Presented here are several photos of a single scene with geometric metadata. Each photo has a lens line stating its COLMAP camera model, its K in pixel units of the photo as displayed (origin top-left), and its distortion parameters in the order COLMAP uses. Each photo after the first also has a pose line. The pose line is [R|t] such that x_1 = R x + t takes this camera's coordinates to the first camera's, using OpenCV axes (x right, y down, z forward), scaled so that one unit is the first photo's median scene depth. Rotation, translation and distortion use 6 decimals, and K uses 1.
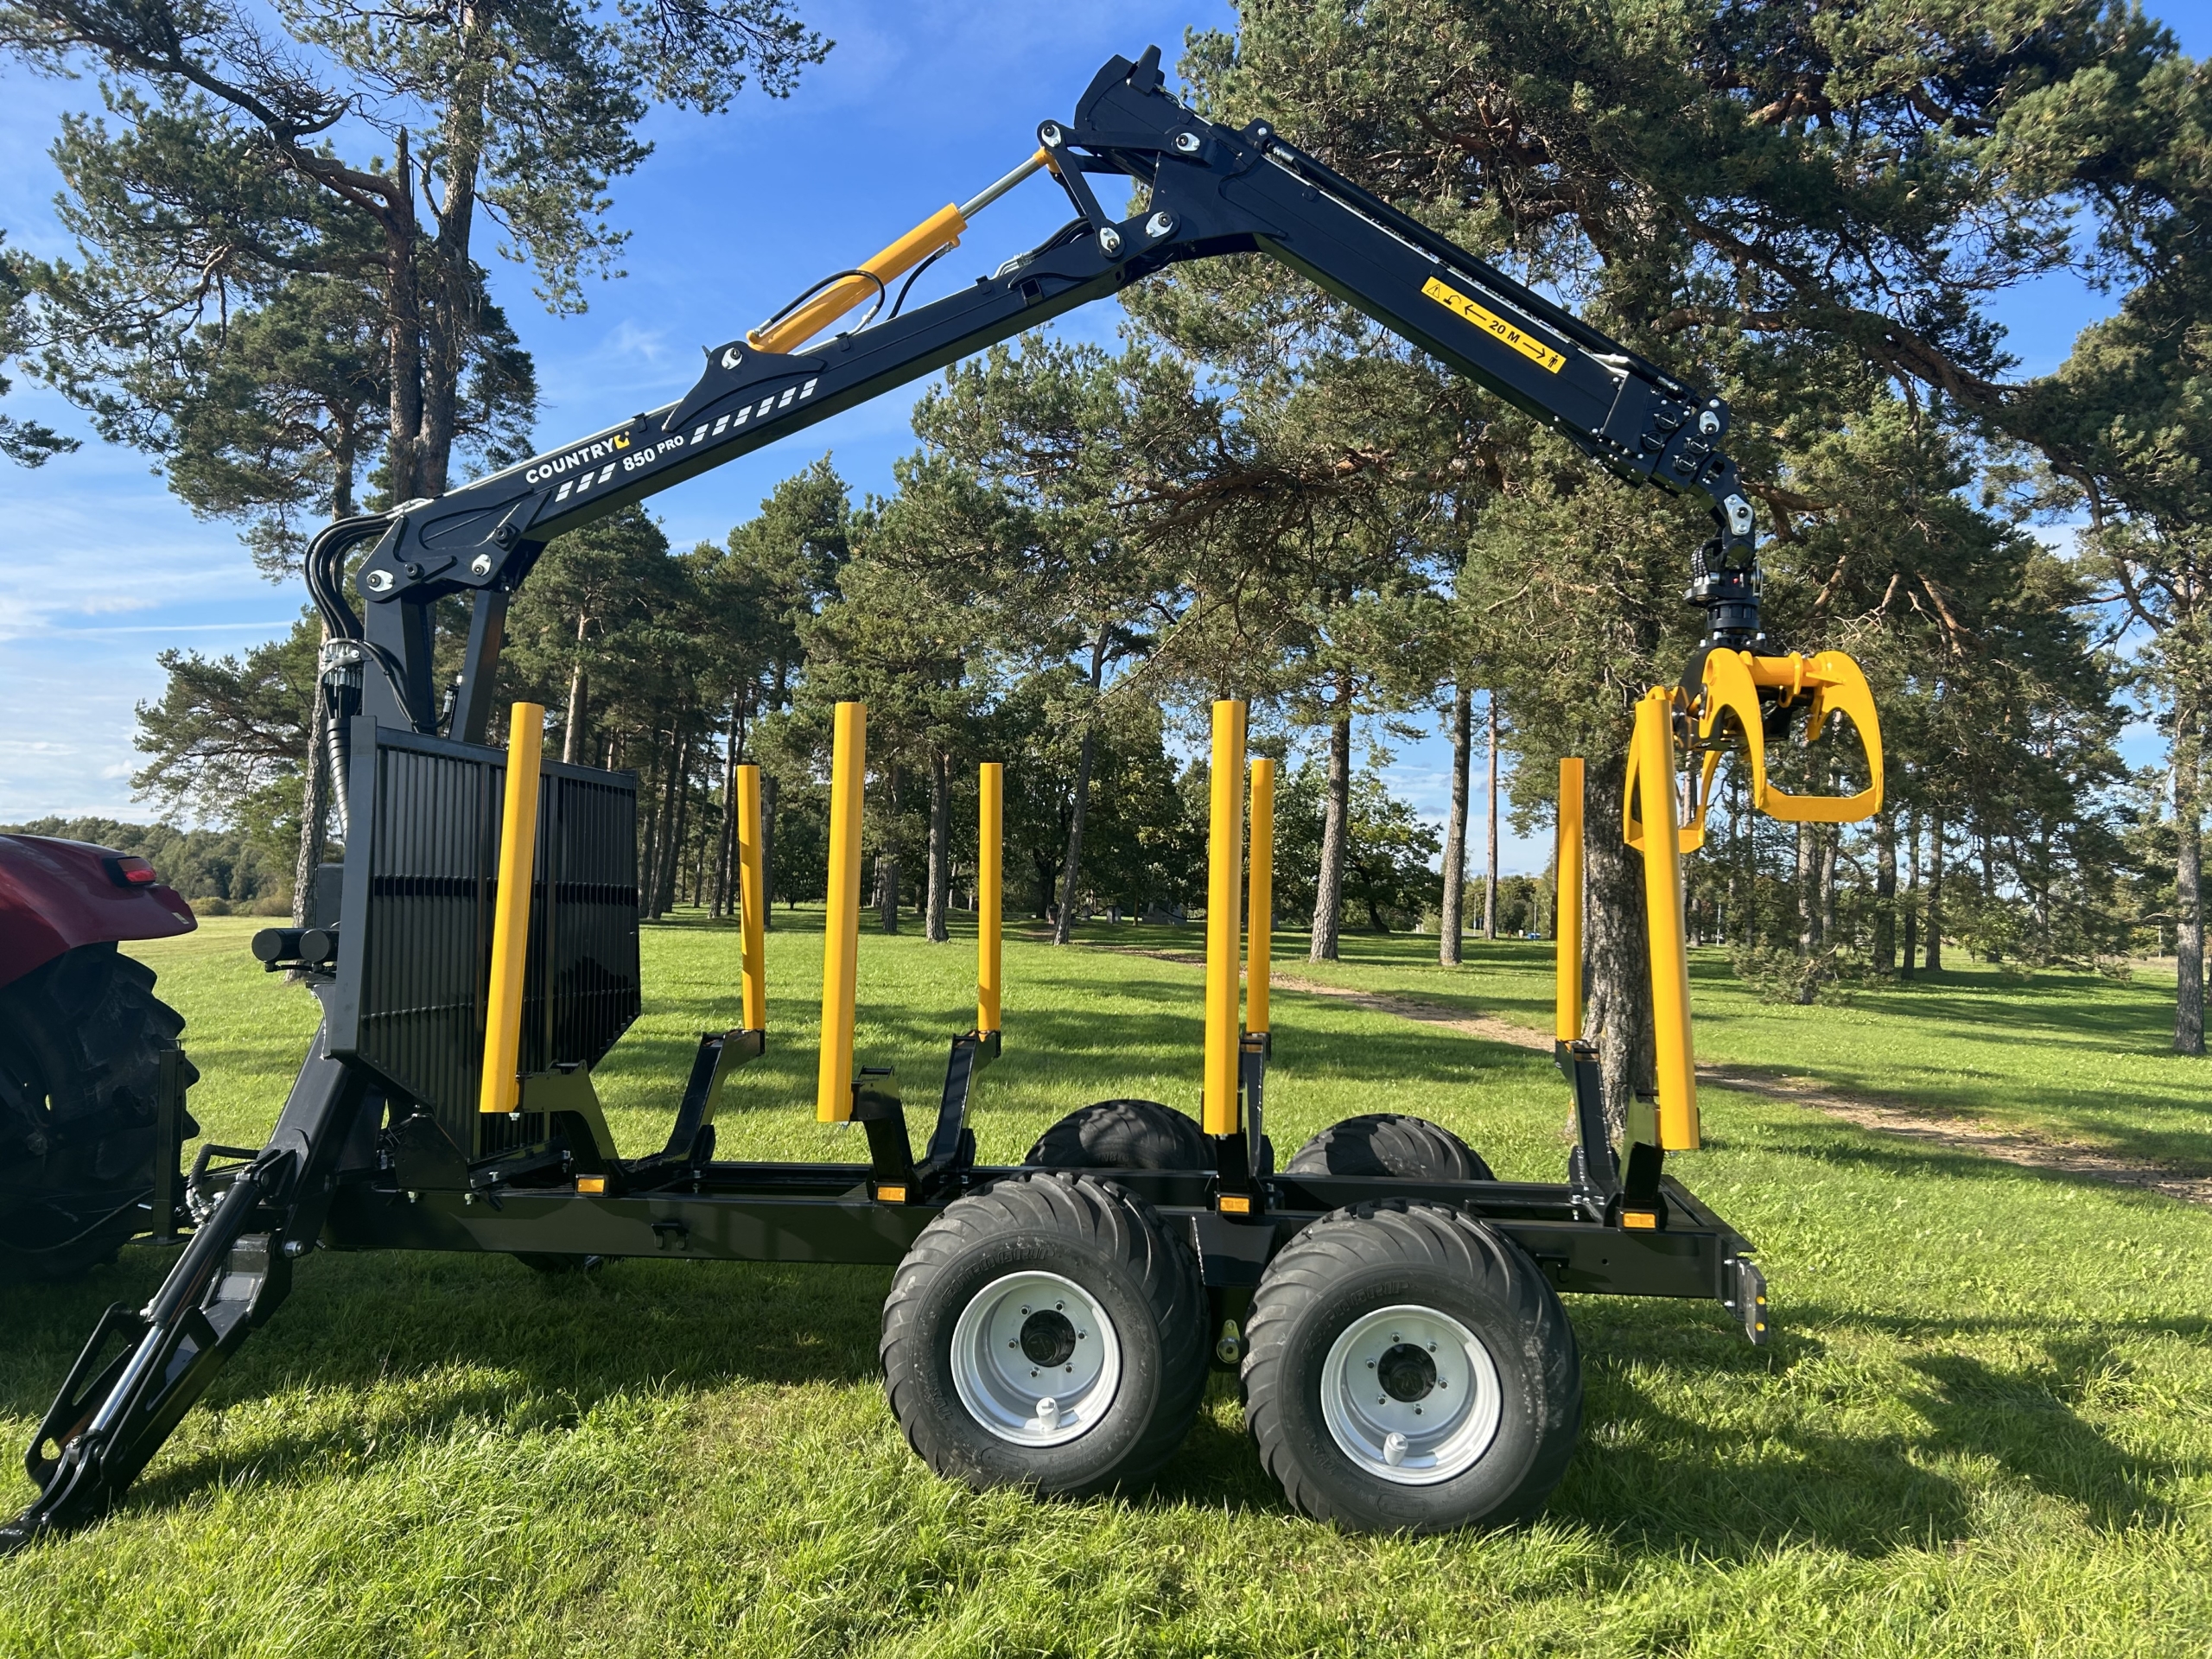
lens RADIAL K [[1656.2, 0, 1136.8], [0, 1656.2, 833.5], [0, 0, 1]] dist [0.095358, -0.120855]
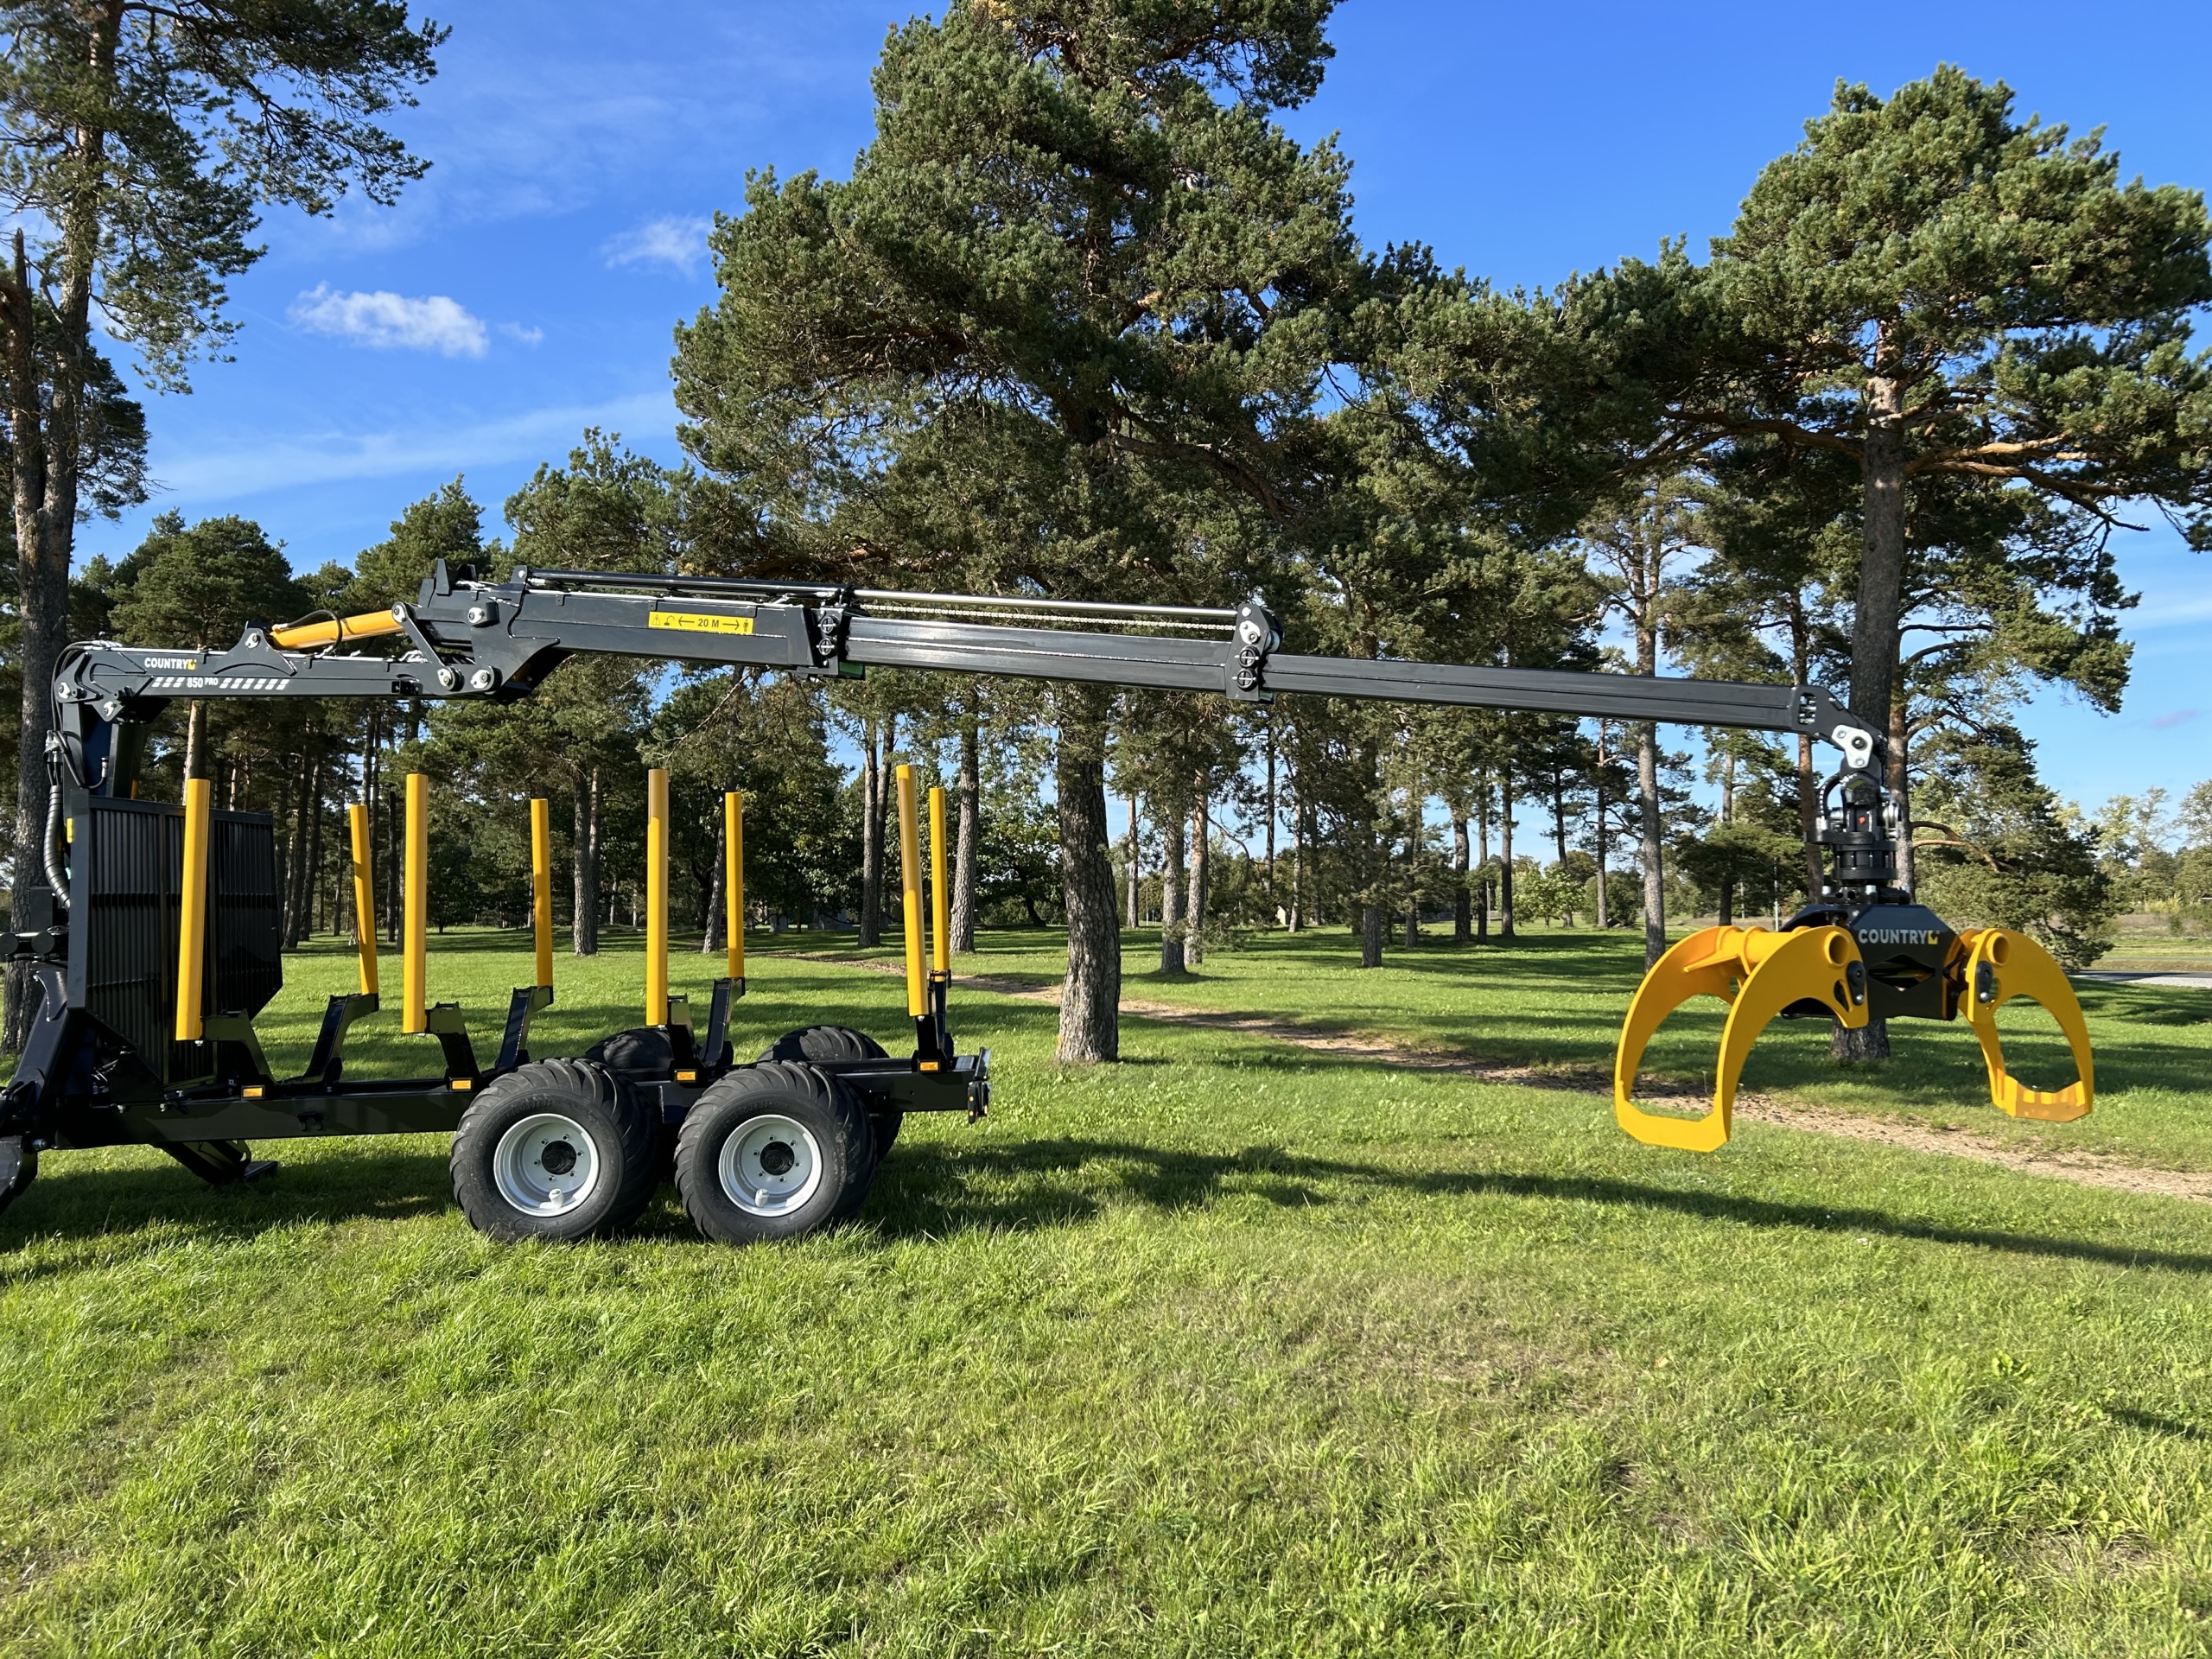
lens RADIAL K [[1665.2, 0, 1136.1], [0, 1665.2, 837.9], [0, 0, 1]] dist [0.042561, -0.034057]
pose [[0.981866, -0.036137, 0.186101, 0.066422], [0.035848, 0.999345, 0.004918, 0.000023], [-0.186157, 0.001843, 0.982518, -0.230488]]
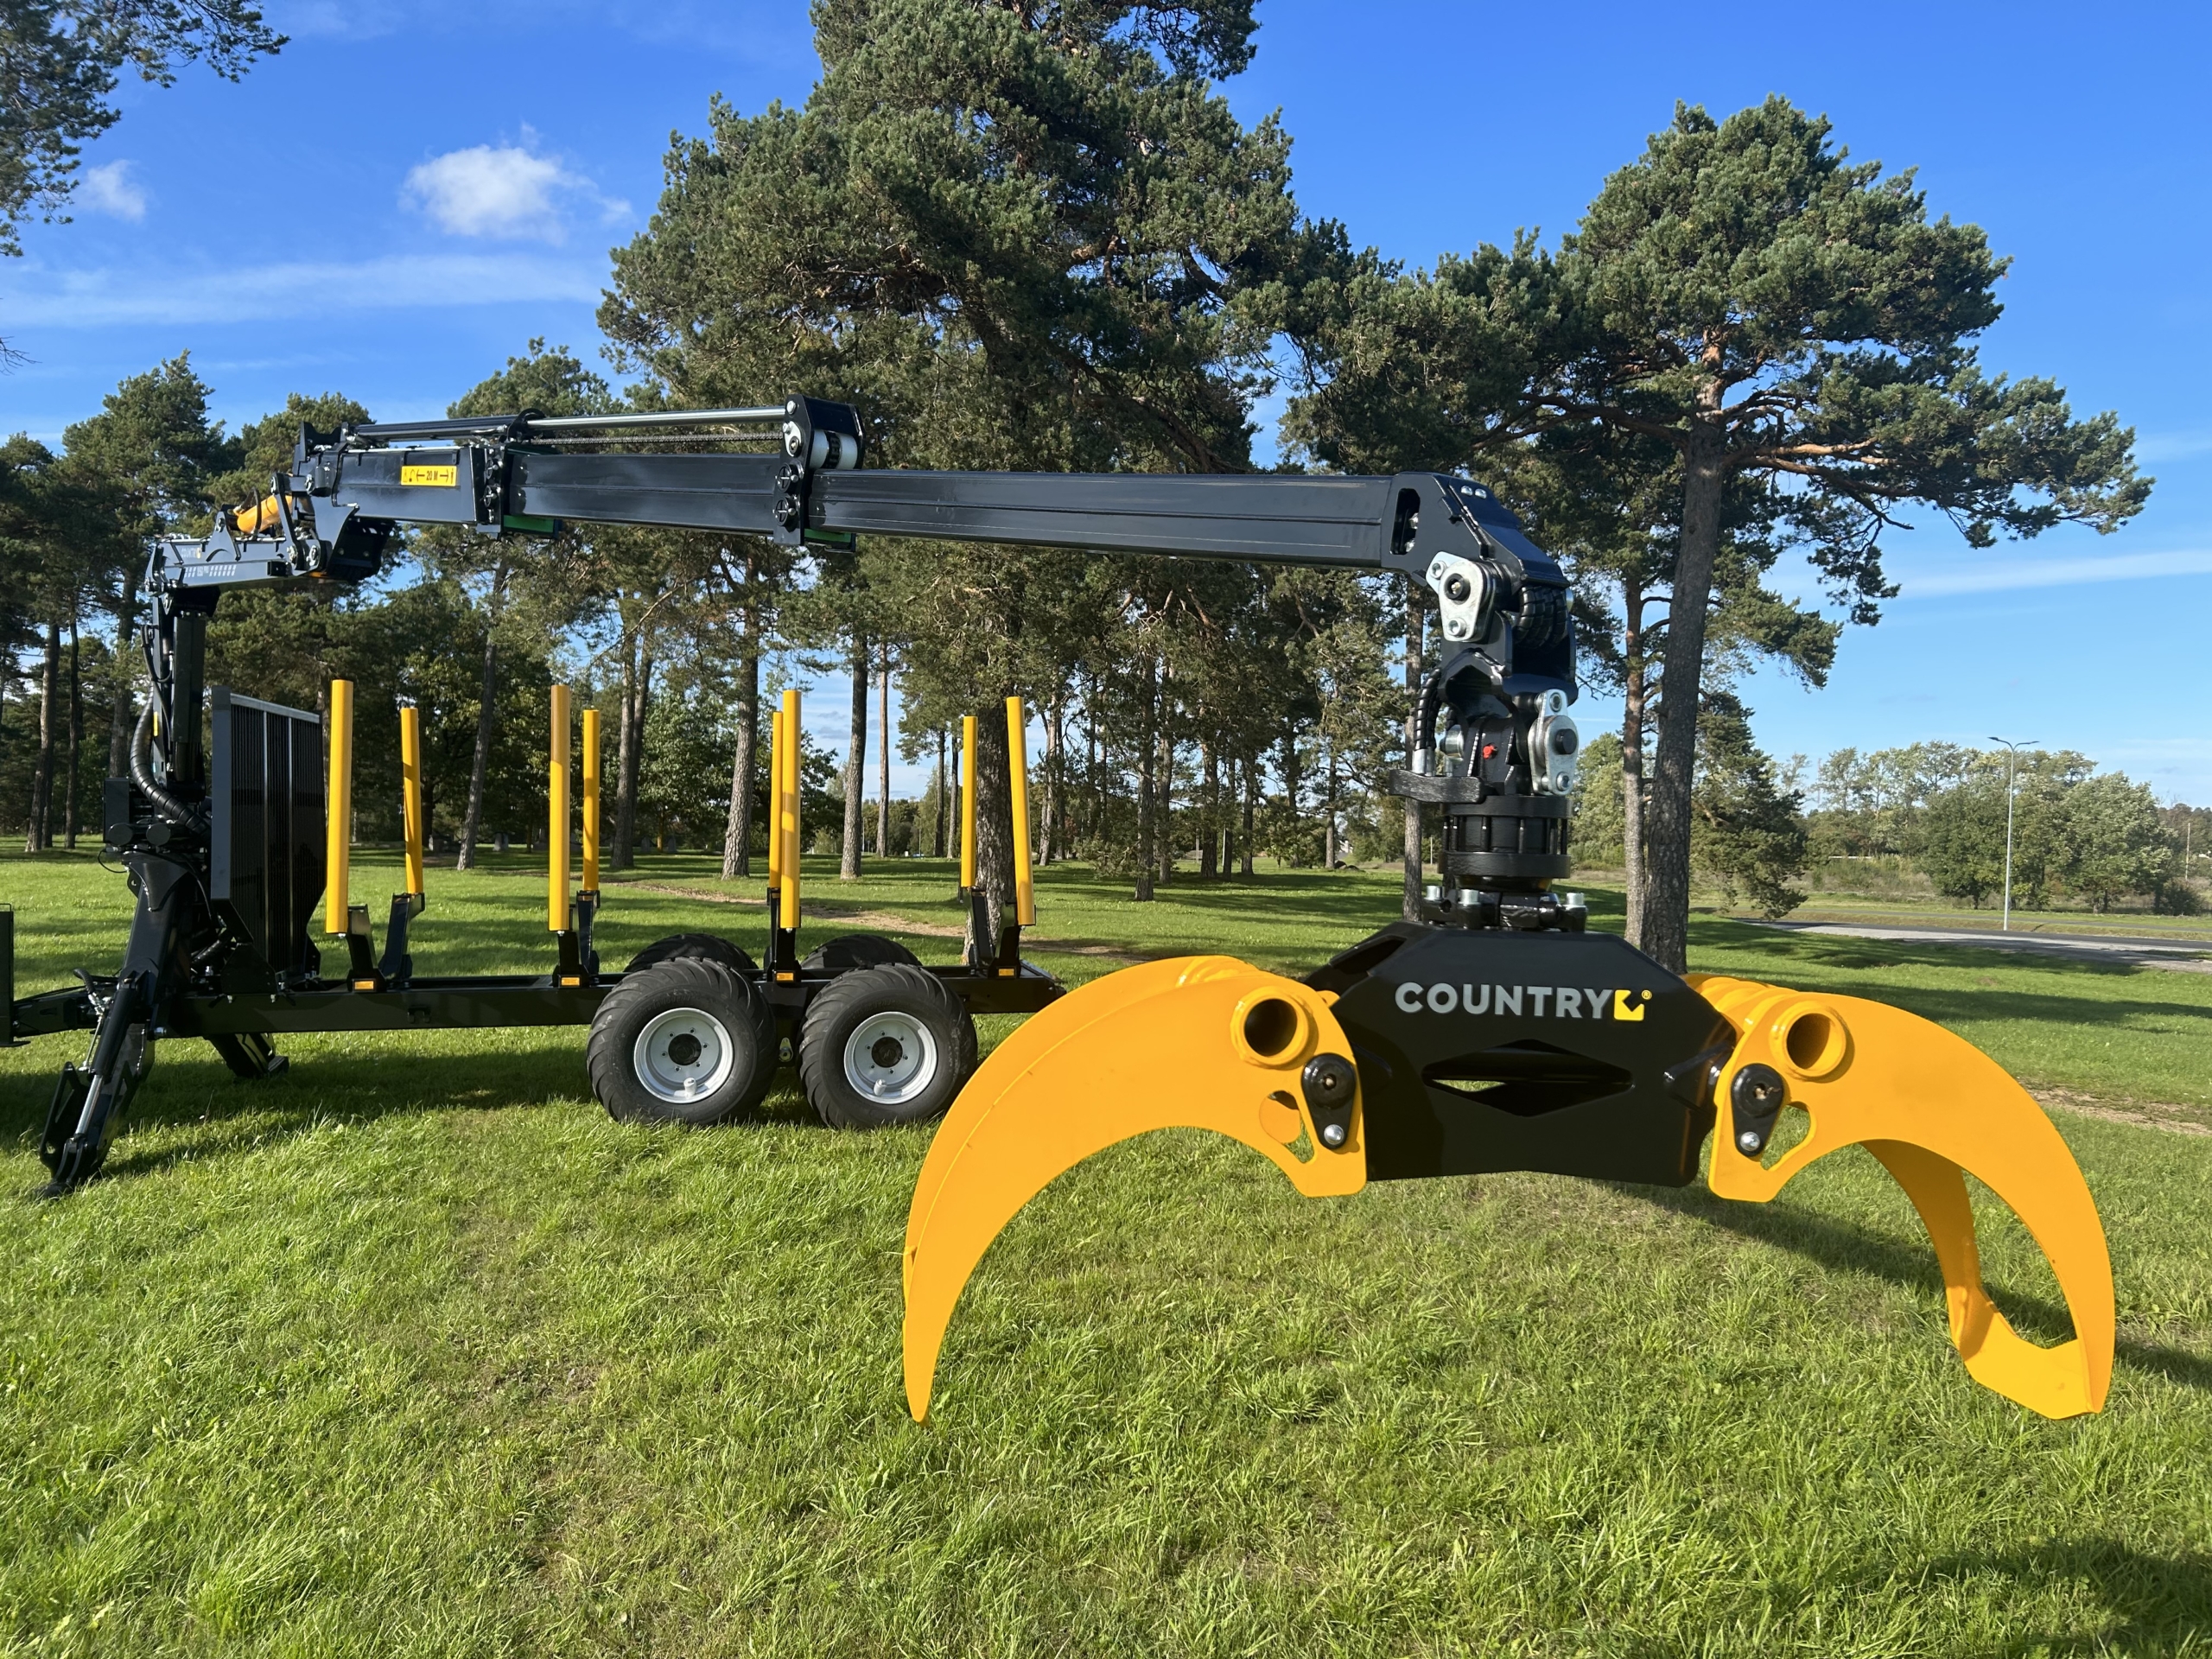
lens RADIAL K [[1668.9, 0, 1106.0], [0, 1668.9, 829.5], [0, 0, 1]] dist [0.035816, -0.006435]
pose [[0.940596, -0.013104, 0.339276, -0.073029], [-0.001278, 0.999111, 0.042132, -0.001073], [-0.339527, -0.040063, 0.939743, -0.251953]]
